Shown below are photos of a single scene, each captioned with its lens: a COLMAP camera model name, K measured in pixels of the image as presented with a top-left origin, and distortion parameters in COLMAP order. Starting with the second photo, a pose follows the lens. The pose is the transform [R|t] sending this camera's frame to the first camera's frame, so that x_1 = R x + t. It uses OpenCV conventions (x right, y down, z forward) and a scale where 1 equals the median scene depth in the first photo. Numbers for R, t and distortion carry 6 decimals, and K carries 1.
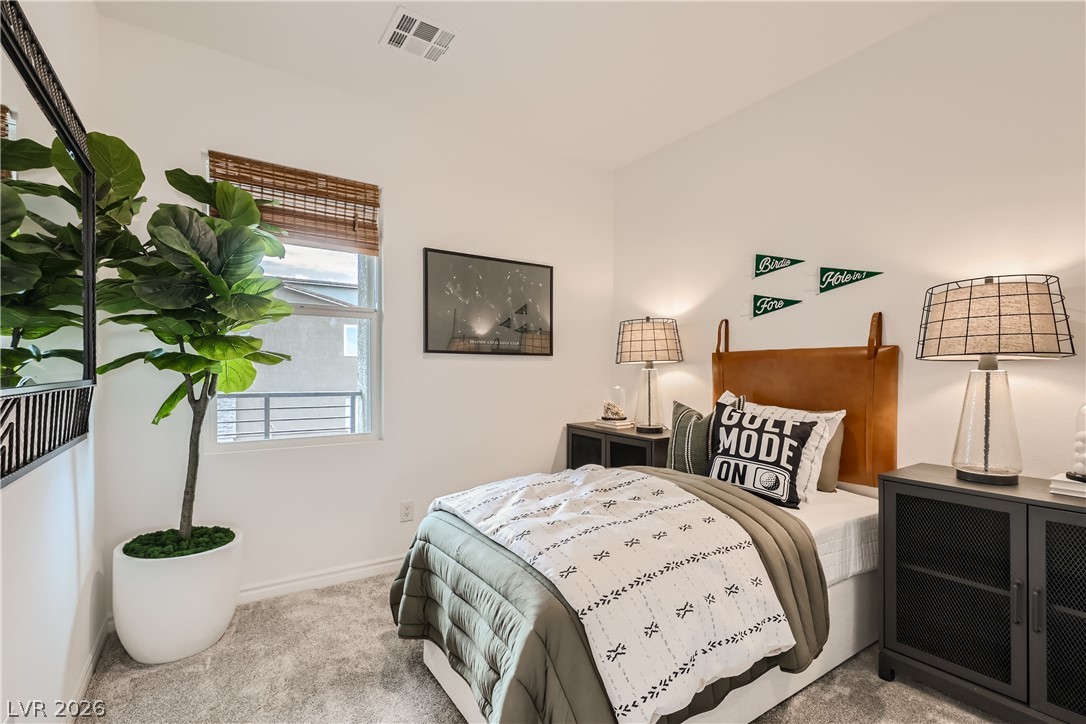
lens RADIAL K [[487.0, 0, 550.5], [0, 487.0, 371.2], [0, 0, 1]] dist [0.005204, 0.001542]
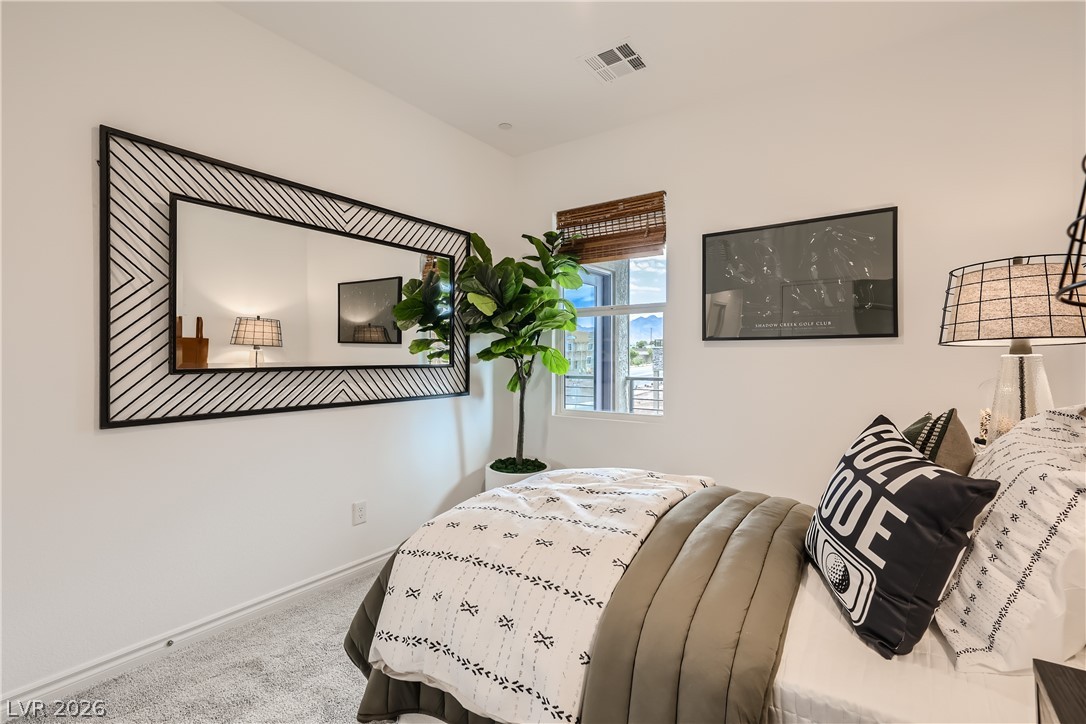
lens RADIAL K [[487.0, 0, 554.1], [0, 487.0, 354.6], [0, 0, 1]] dist [0.005204, 0.001542]
pose [[0.369199, -0.013480, -0.929252, 0.610546], [-0.002213, 0.999879, -0.015384, 0.005570], [0.929348, 0.007736, 0.369125, 0.402527]]
